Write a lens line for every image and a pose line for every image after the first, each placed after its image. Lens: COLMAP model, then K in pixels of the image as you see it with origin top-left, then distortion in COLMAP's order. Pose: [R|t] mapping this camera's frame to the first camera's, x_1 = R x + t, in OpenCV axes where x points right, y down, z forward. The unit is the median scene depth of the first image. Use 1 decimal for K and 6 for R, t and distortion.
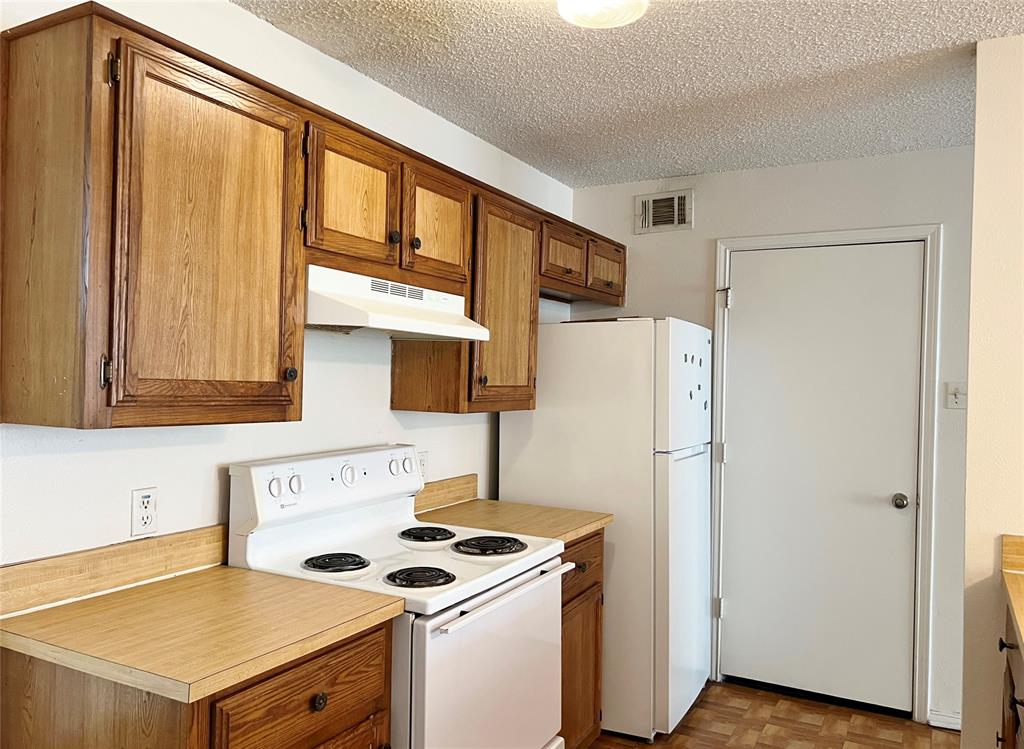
lens RADIAL K [[783.4, 0, 509.1], [0, 783.4, 377.0], [0, 0, 1]] dist [0.015603, -0.000201]
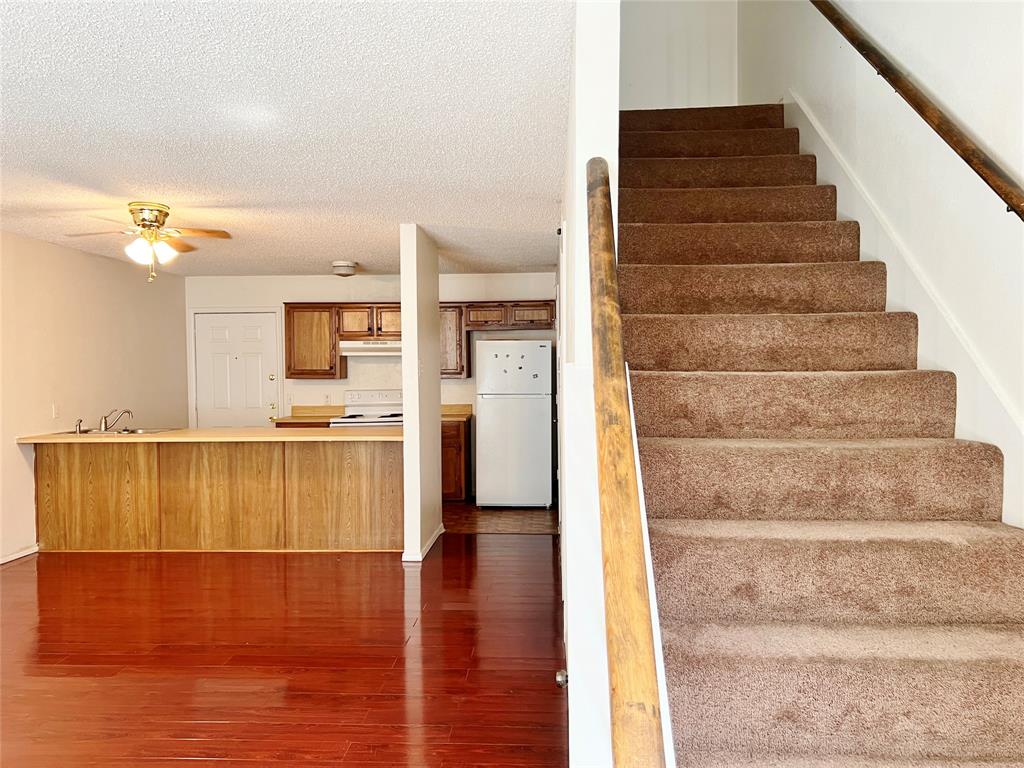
lens RADIAL K [[766.6, 0, 508.6], [0, 766.6, 384.7], [0, 0, 1]] dist [0.060940, -0.006111]
pose [[0.430214, -0.007920, -0.902692, 3.560396], [0.017842, 0.999841, -0.000270, 0.098075], [0.902551, -0.015990, 0.430286, 0.050061]]
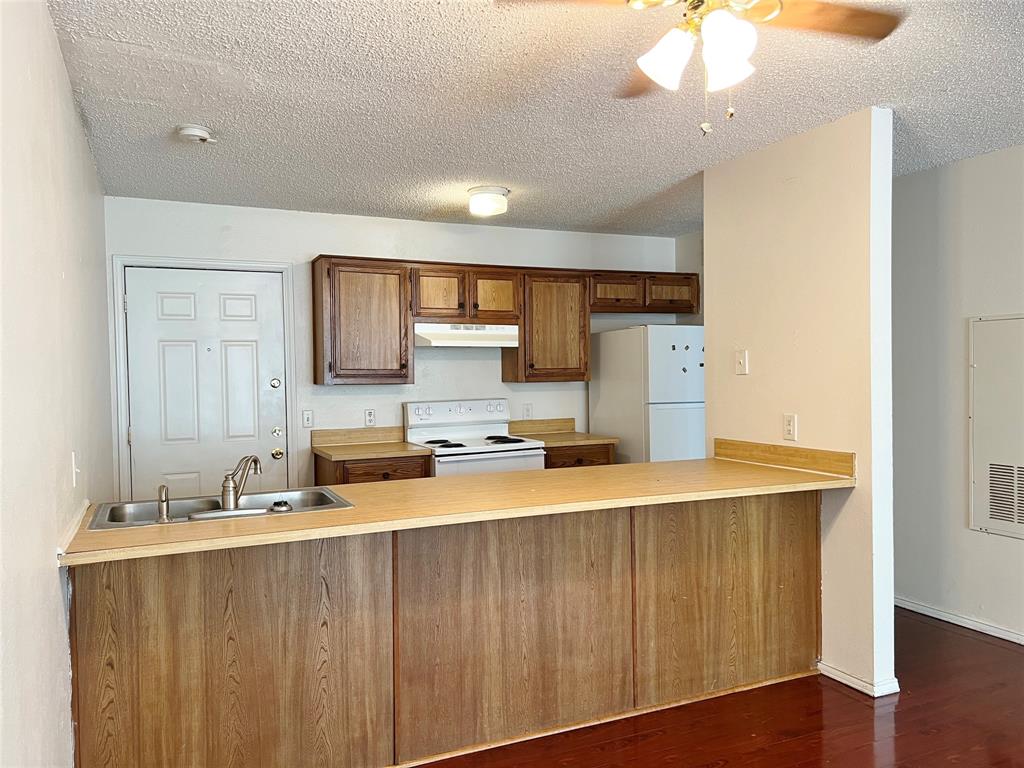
lens RADIAL K [[766.6, 0, 514.2], [0, 766.6, 383.9], [0, 0, 1]] dist [0.060940, -0.006111]
pose [[0.796086, -0.025148, -0.604661, 1.427805], [0.033936, 0.999419, 0.003114, 0.055024], [0.604231, -0.022999, 0.796477, -0.760272]]
